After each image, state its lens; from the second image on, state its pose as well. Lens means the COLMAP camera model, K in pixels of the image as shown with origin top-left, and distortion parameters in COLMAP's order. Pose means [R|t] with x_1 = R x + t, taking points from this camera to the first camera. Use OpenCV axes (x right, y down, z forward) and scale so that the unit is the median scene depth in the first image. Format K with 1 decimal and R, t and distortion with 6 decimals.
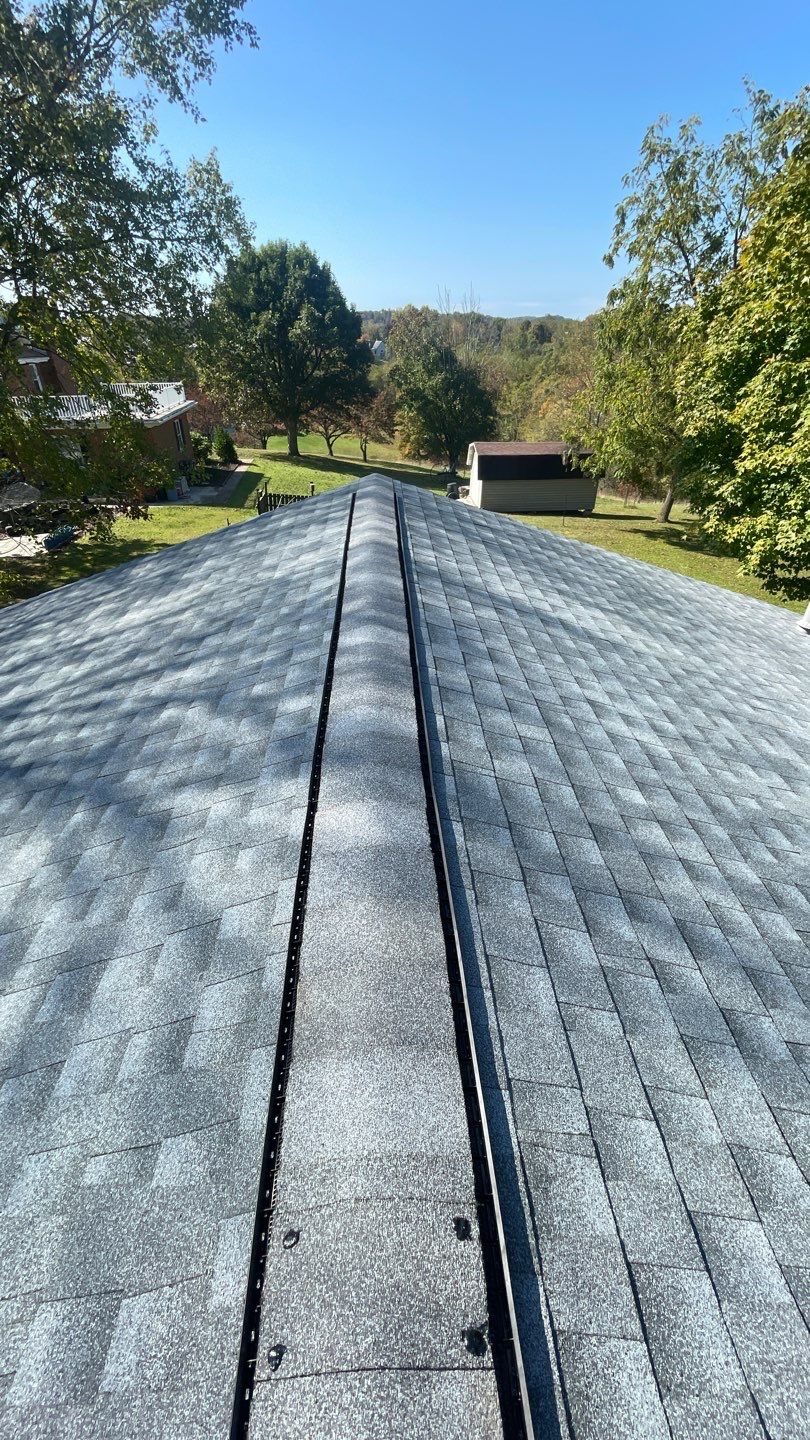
lens RADIAL K [[587.4, 0, 409.5], [0, 587.4, 719.1], [0, 0, 1]] dist [-0.005571, -0.000163]
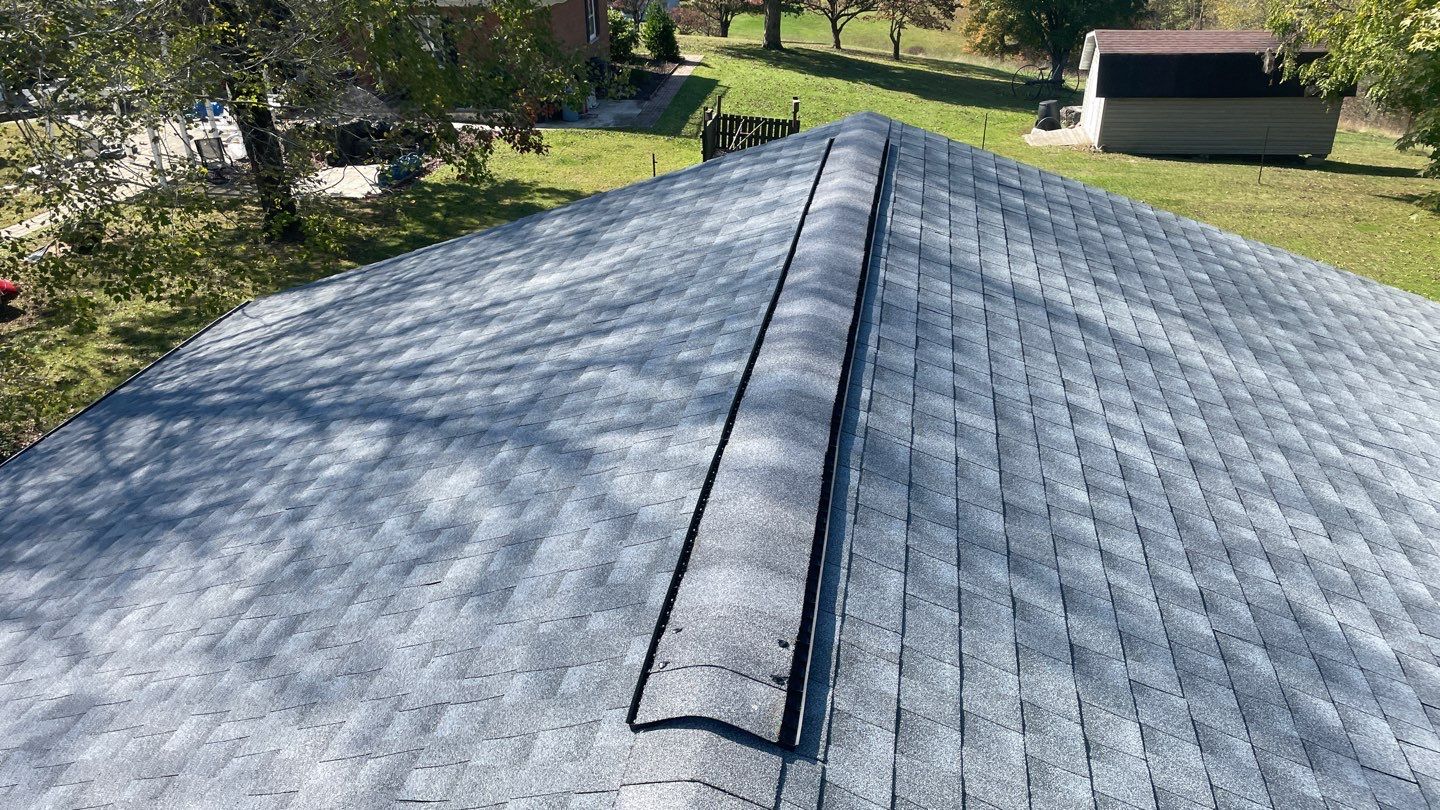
lens RADIAL K [[1071.7, 0, 696.6], [0, 1071.7, 399.5], [0, 0, 1]] dist [0.112120, -0.167935]
pose [[0.970033, 0.085377, -0.227478, 0.205790], [-0.109150, 0.989567, -0.094043, 0.232670], [0.217076, 0.116054, 0.969232, -0.847280]]
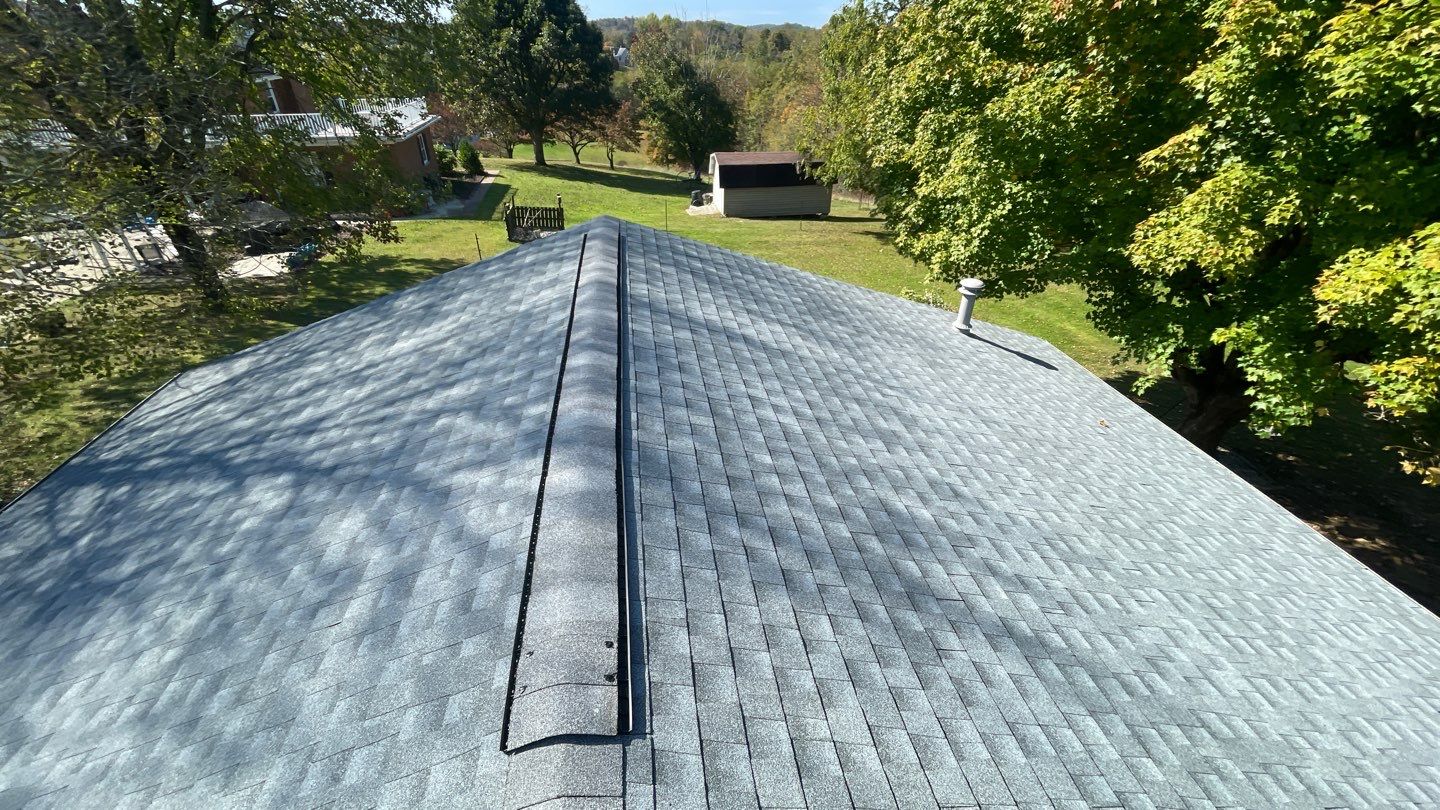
lens RADIAL K [[584.3, 0, 726.9], [0, 584.3, 389.2], [0, 0, 1]] dist [-0.011840, 0.000825]
pose [[0.993802, -0.050084, 0.099248, 0.160346], [0.054759, 0.997488, -0.044945, 0.016118], [-0.096747, 0.050101, 0.994047, -0.565474]]
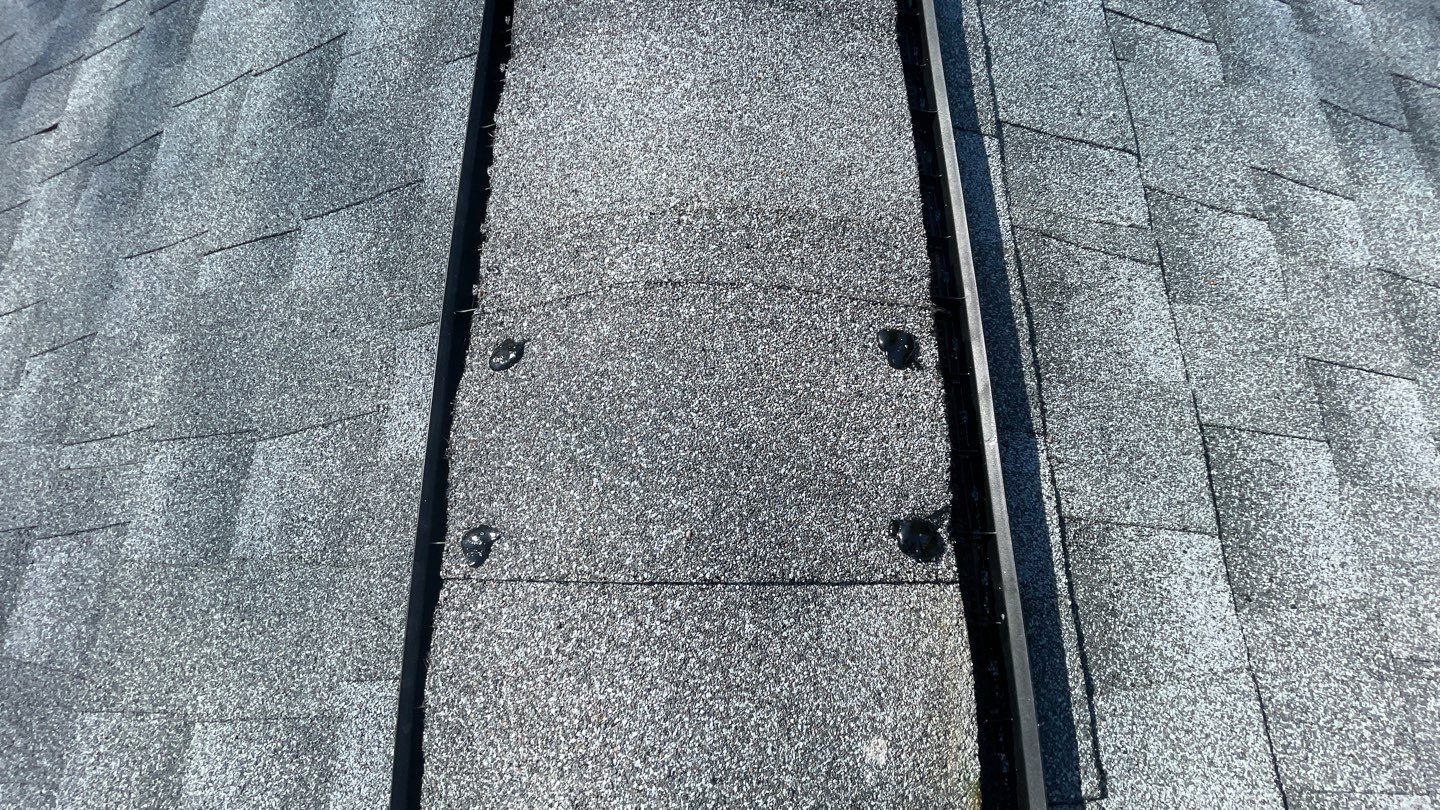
lens RADIAL K [[587.4, 0, 730.0], [0, 587.4, 411.0], [0, 0, 1]] dist [-0.005571, -0.000163]
pose [[0.998191, 0.032958, -0.050279, -0.005119], [0.008439, 0.751248, 0.659966, 0.276648], [0.059523, -0.659196, 0.749611, 0.285507]]
